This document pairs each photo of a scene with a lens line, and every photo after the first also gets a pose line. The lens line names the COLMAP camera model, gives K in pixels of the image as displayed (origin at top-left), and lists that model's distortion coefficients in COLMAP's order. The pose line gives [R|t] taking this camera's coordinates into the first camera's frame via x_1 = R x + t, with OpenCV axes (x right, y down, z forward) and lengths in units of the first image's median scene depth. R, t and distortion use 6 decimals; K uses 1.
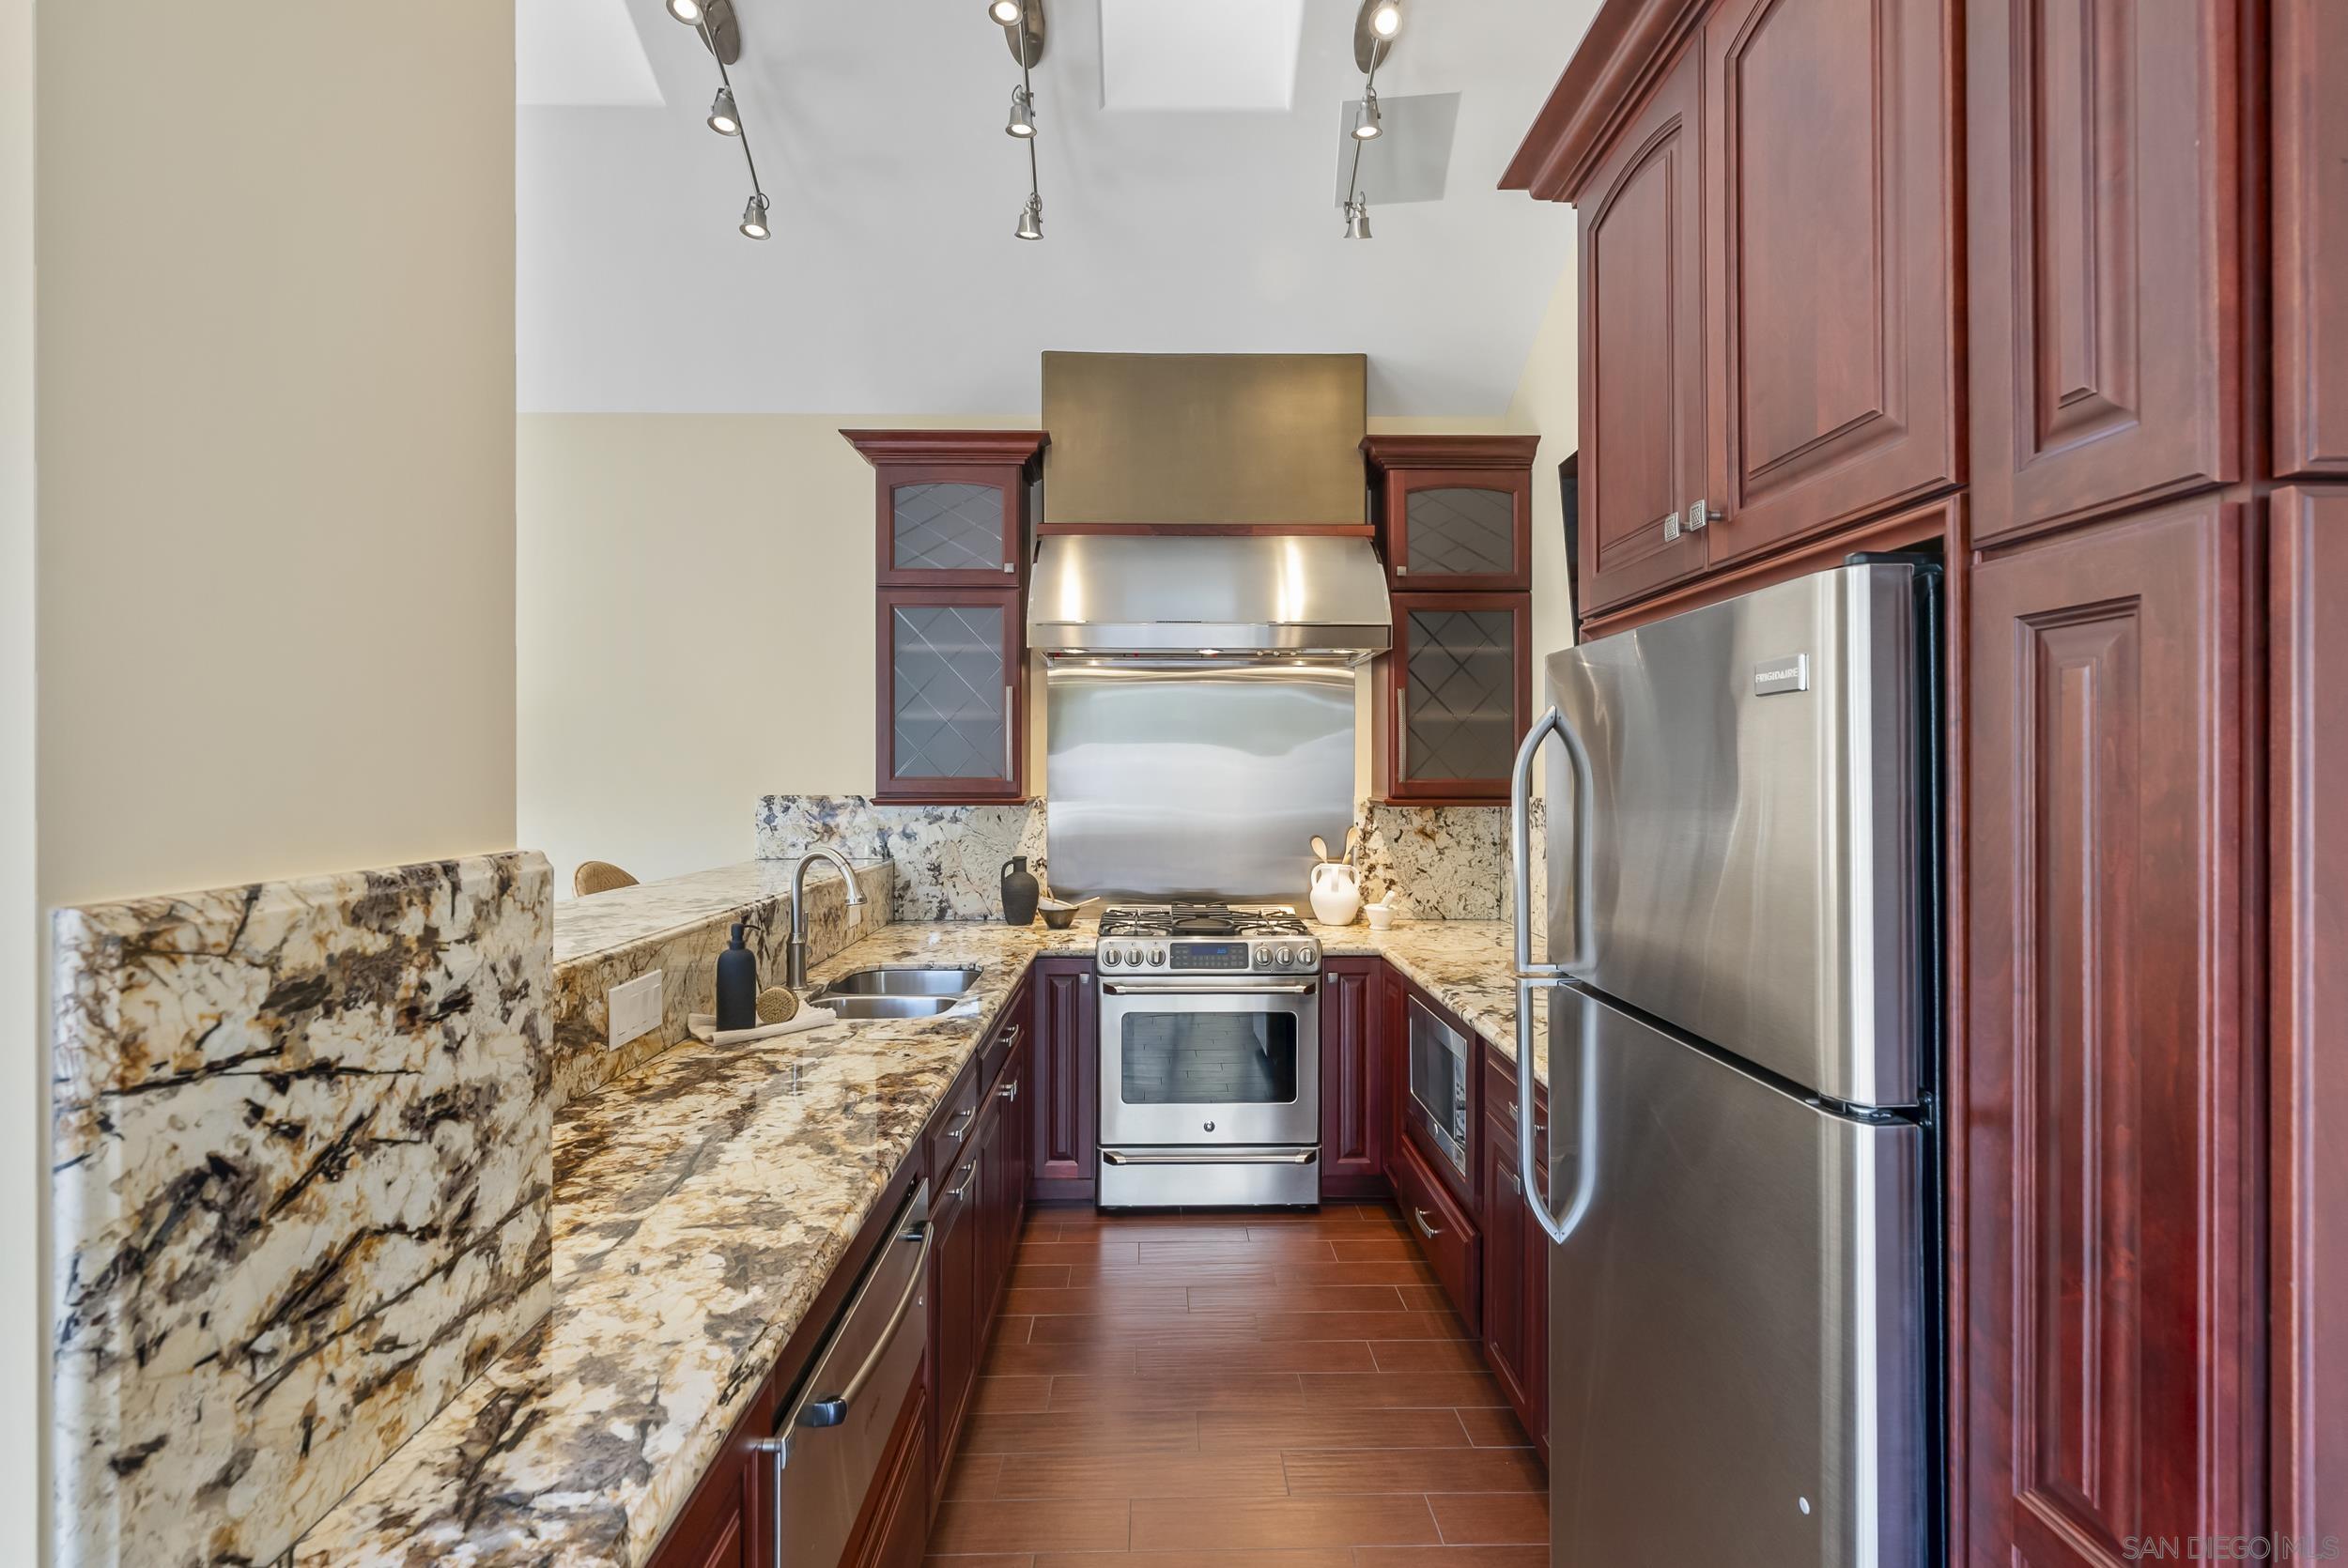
lens RADIAL K [[1070.4, 0, 1176.6], [0, 1070.4, 778.7], [0, 0, 1]] dist [-0.000479, 0.000734]
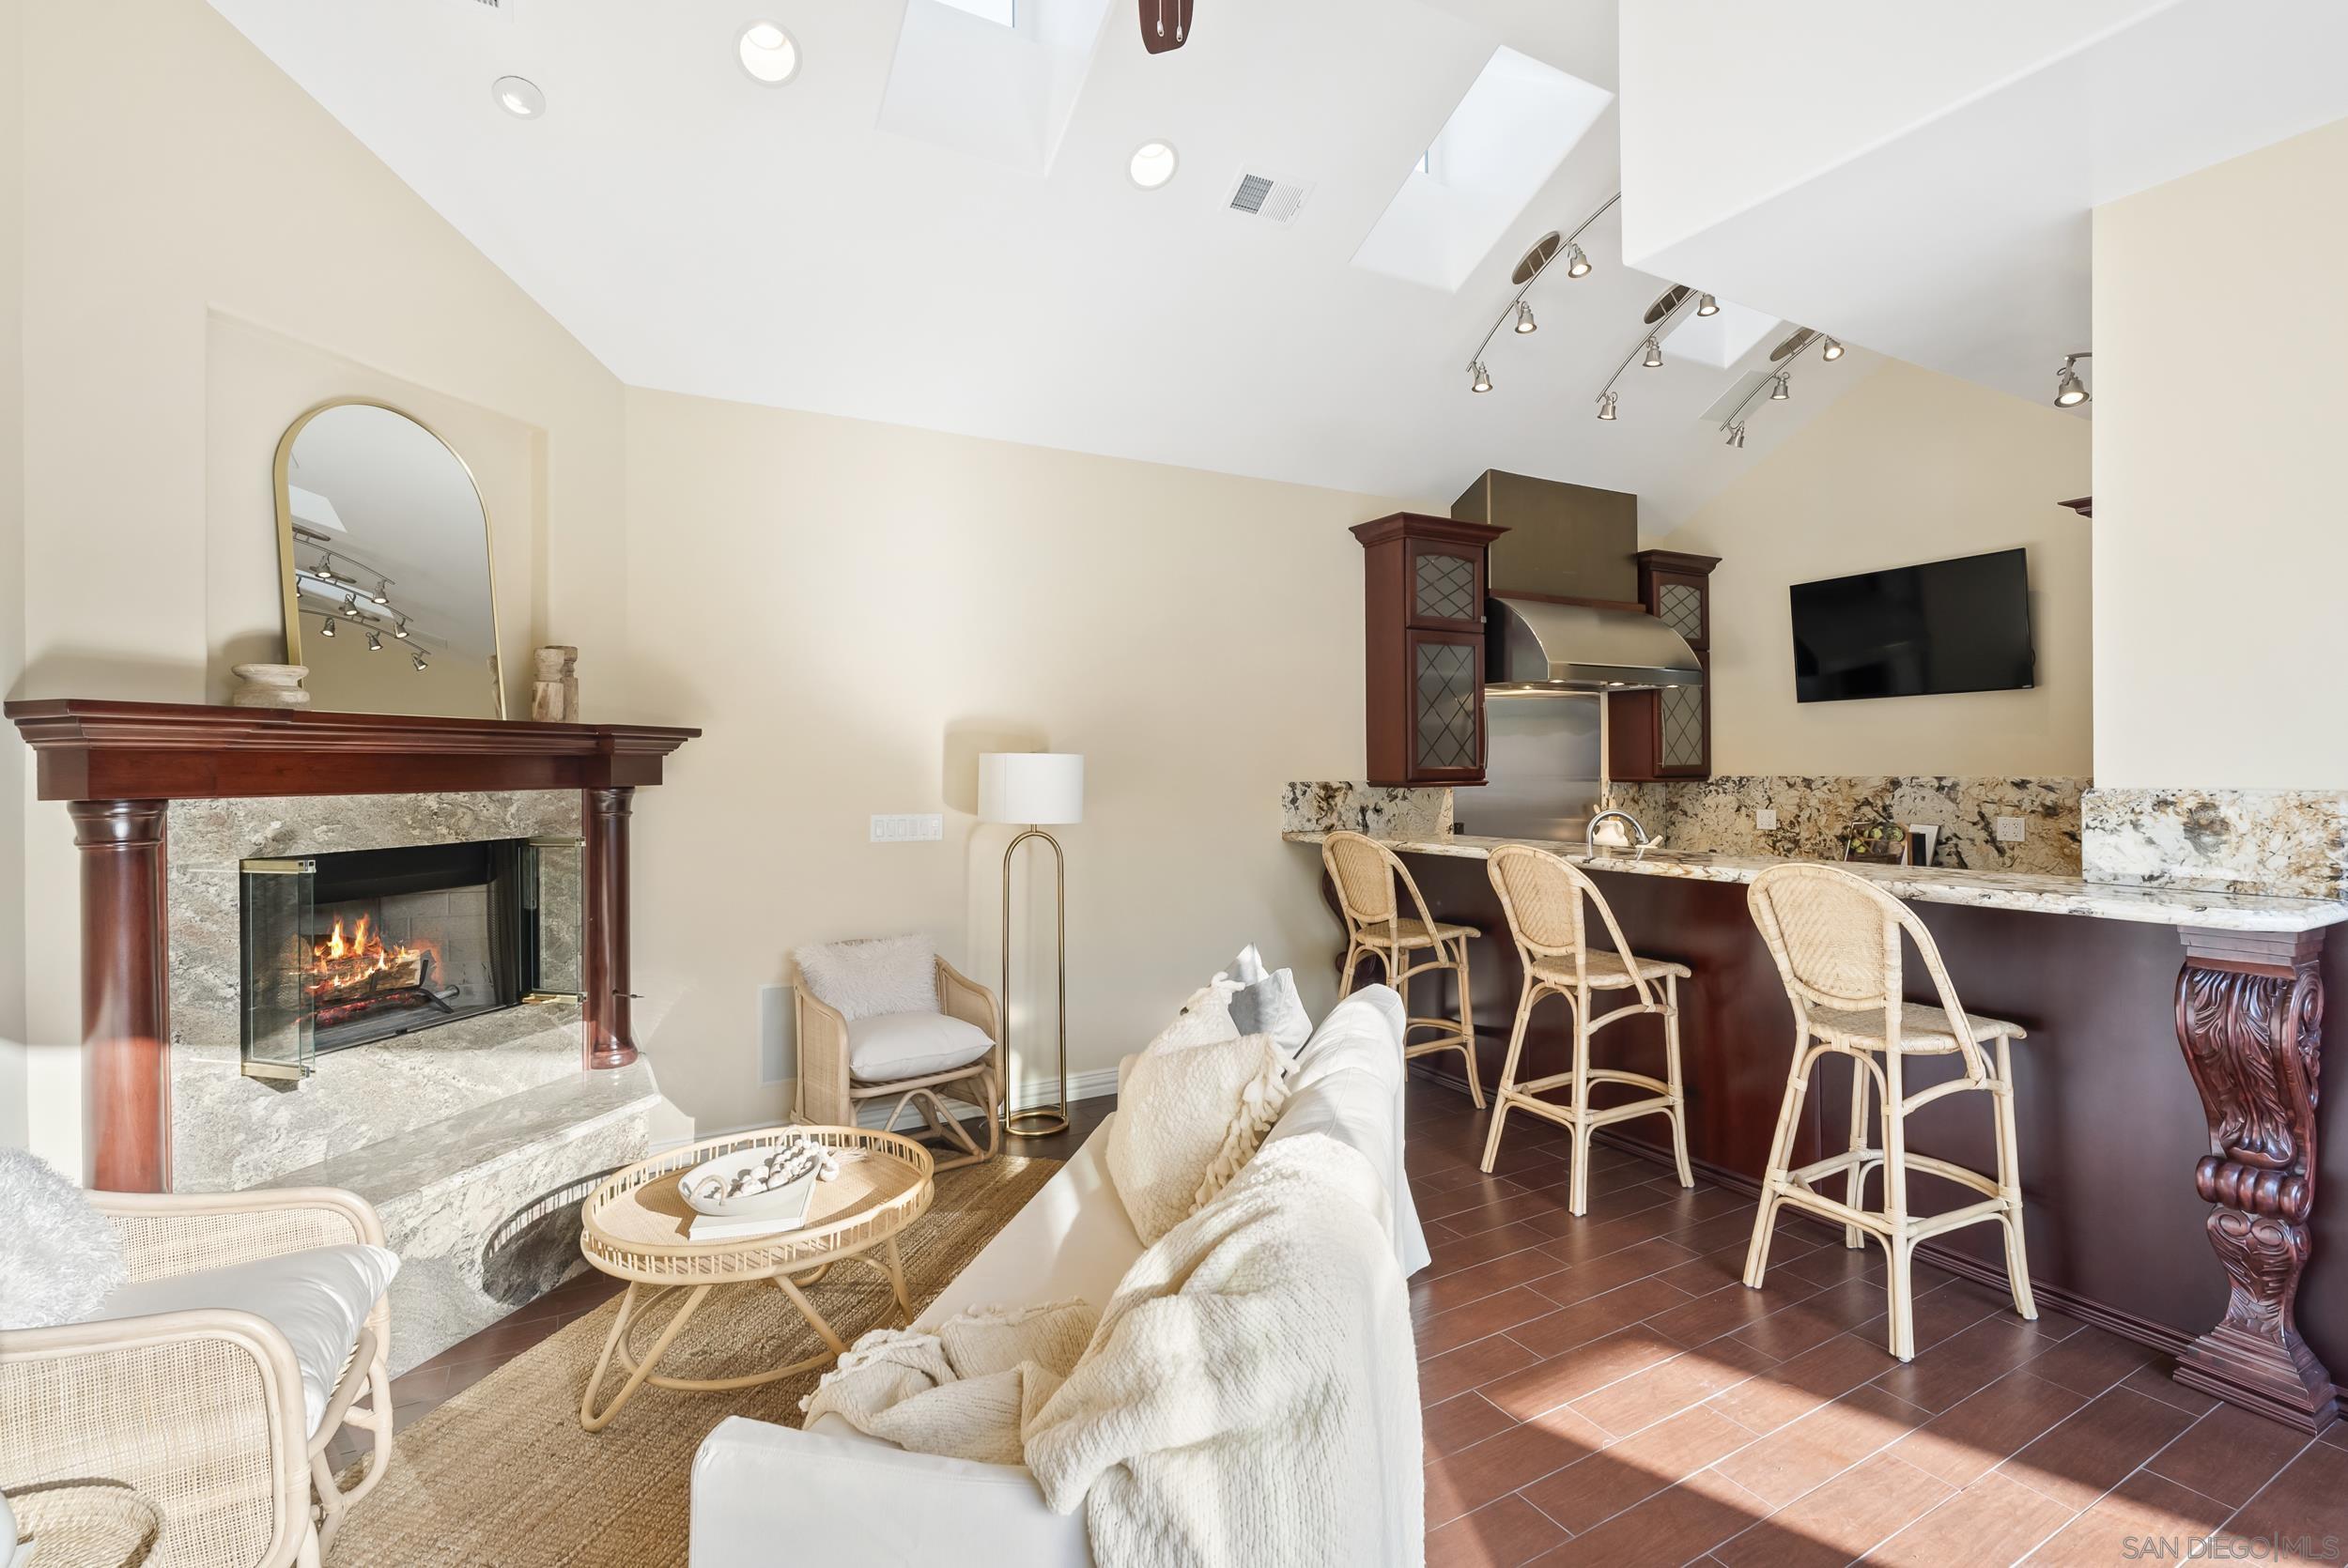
lens RADIAL K [[1070.4, 0, 1171.6], [0, 1070.4, 774.6], [0, 0, 1]] dist [-0.000479, 0.000734]
pose [[0.876479, -0.010261, 0.481331, -1.203753], [0.009047, 0.999947, 0.004842, -0.001119], [-0.481356, 0.000111, 0.876525, -0.051880]]
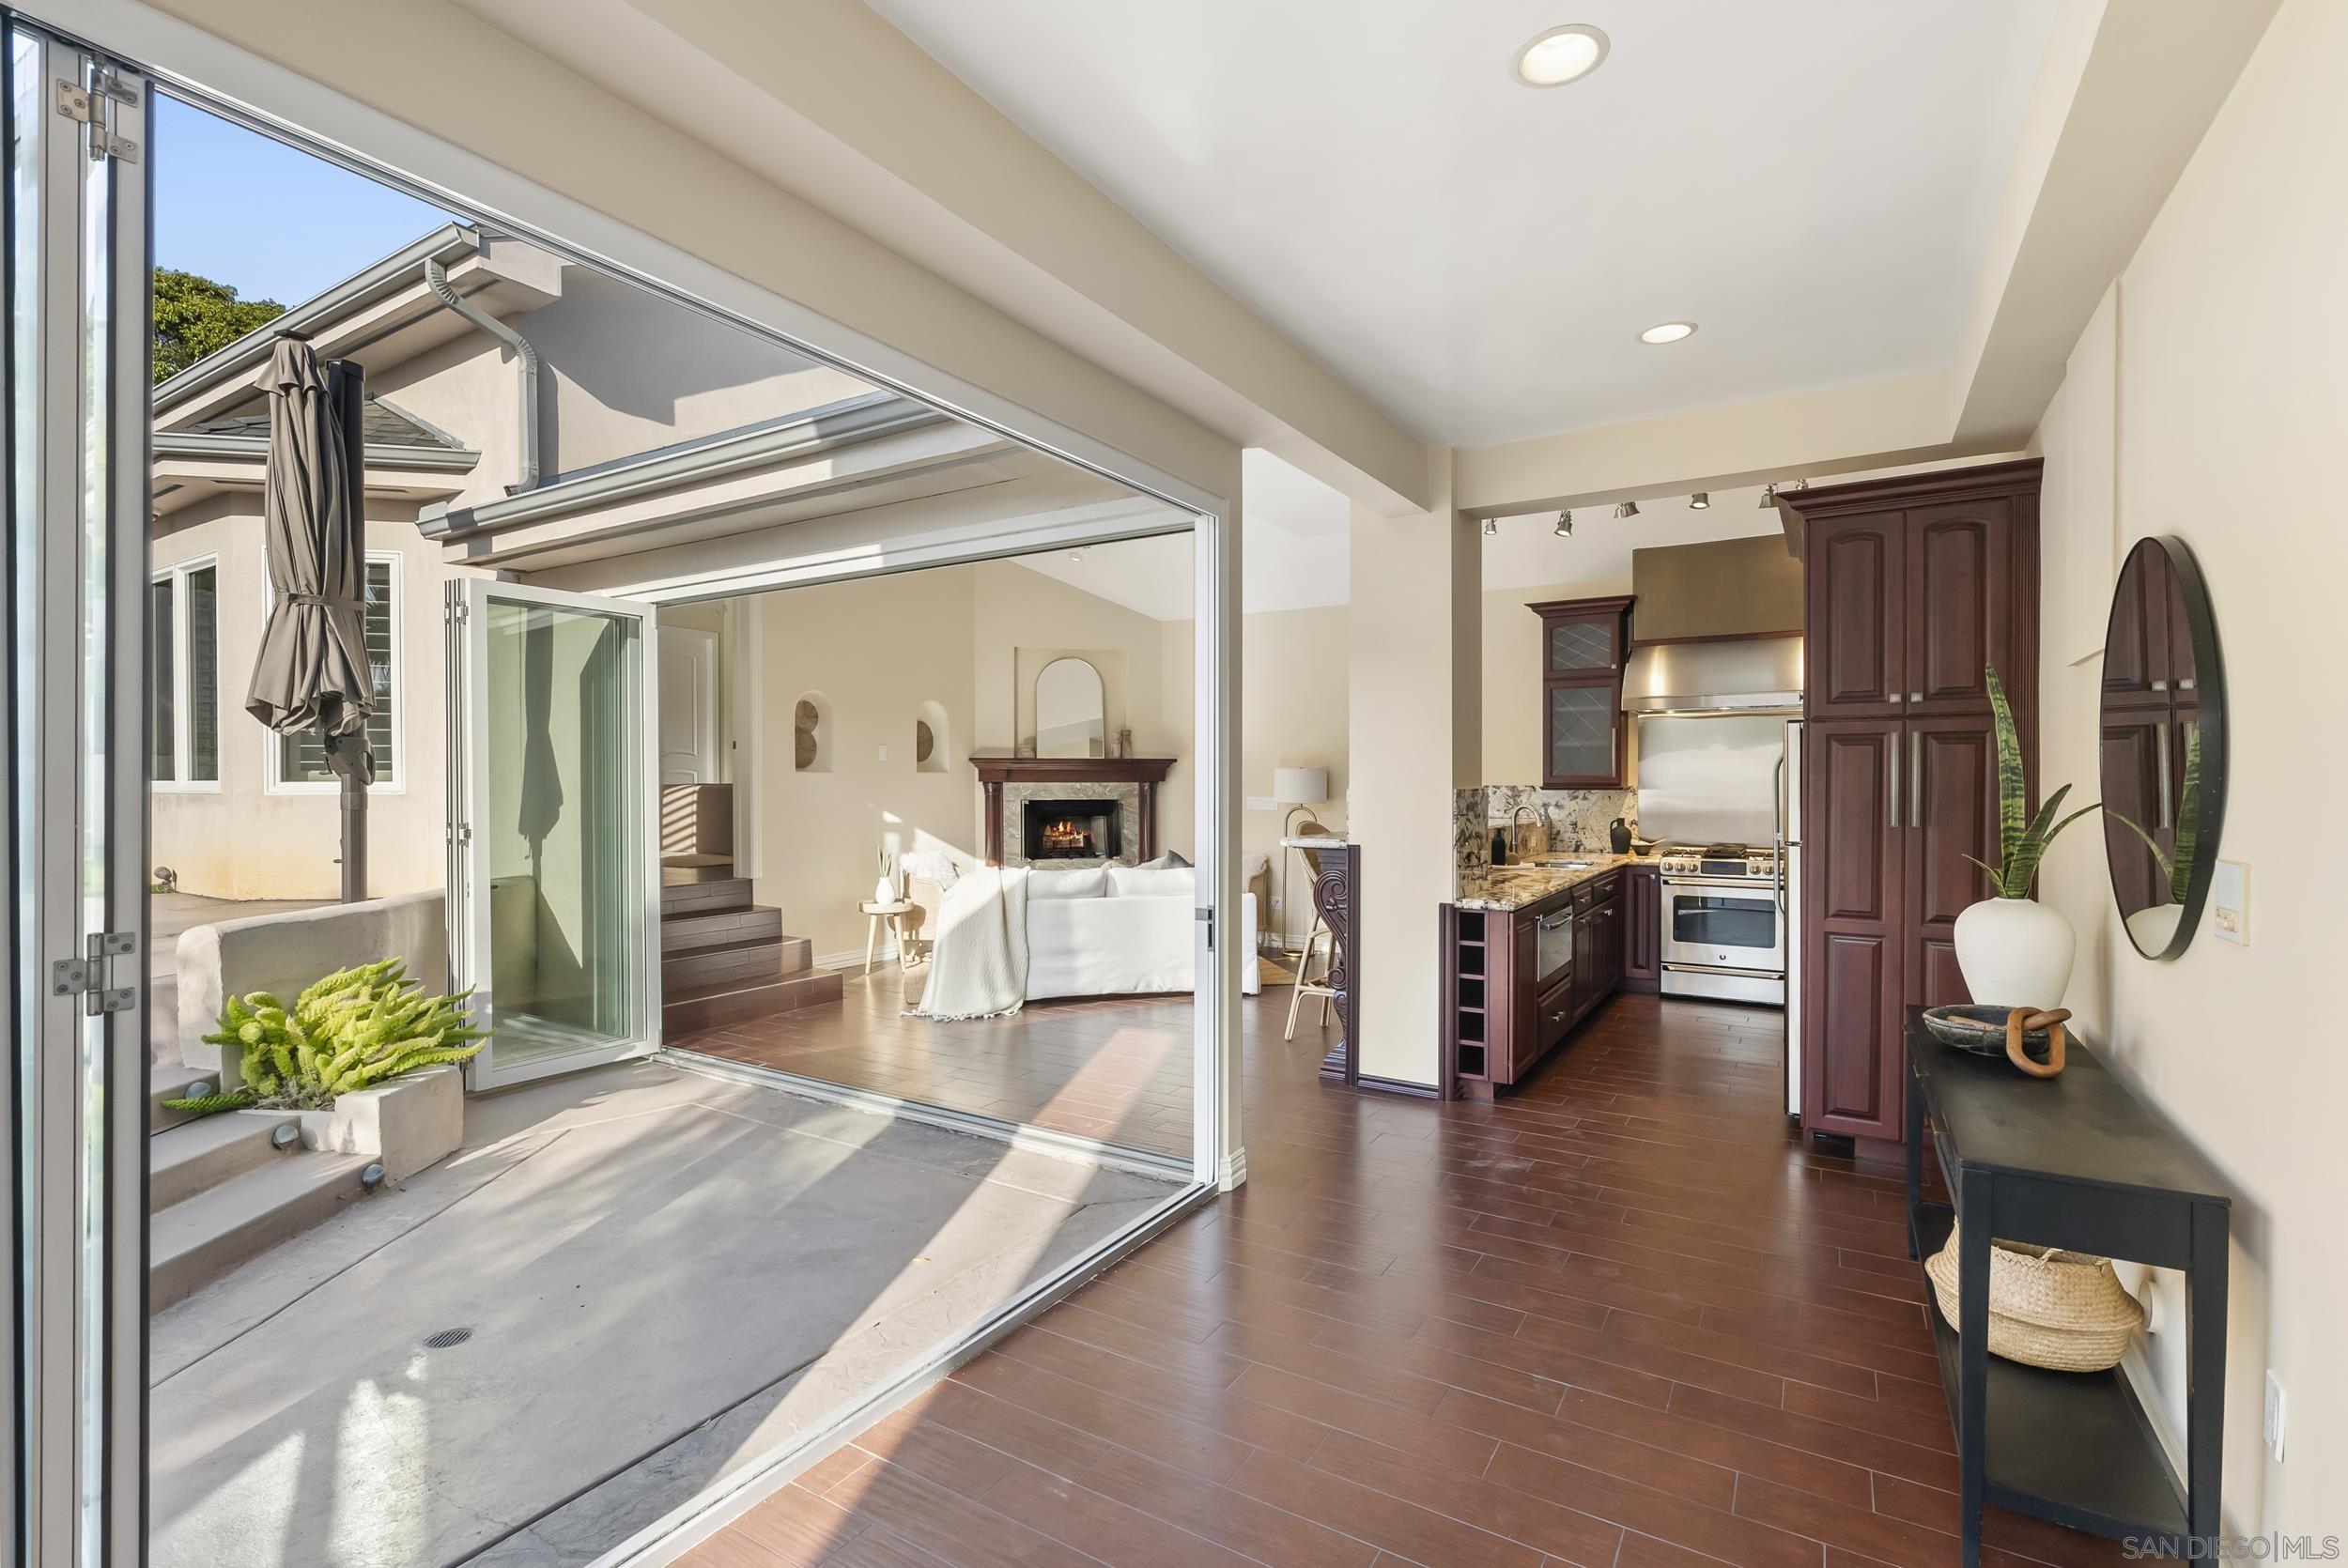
lens RADIAL K [[1070.4, 0, 1189.1], [0, 1070.4, 791.7], [0, 0, 1]] dist [-0.000479, 0.000734]
pose [[0.845630, 0.004587, -0.533750, 0.221497], [-0.000988, 0.999975, 0.007029, 0.015155], [0.533769, -0.005417, 0.845613, -1.020218]]
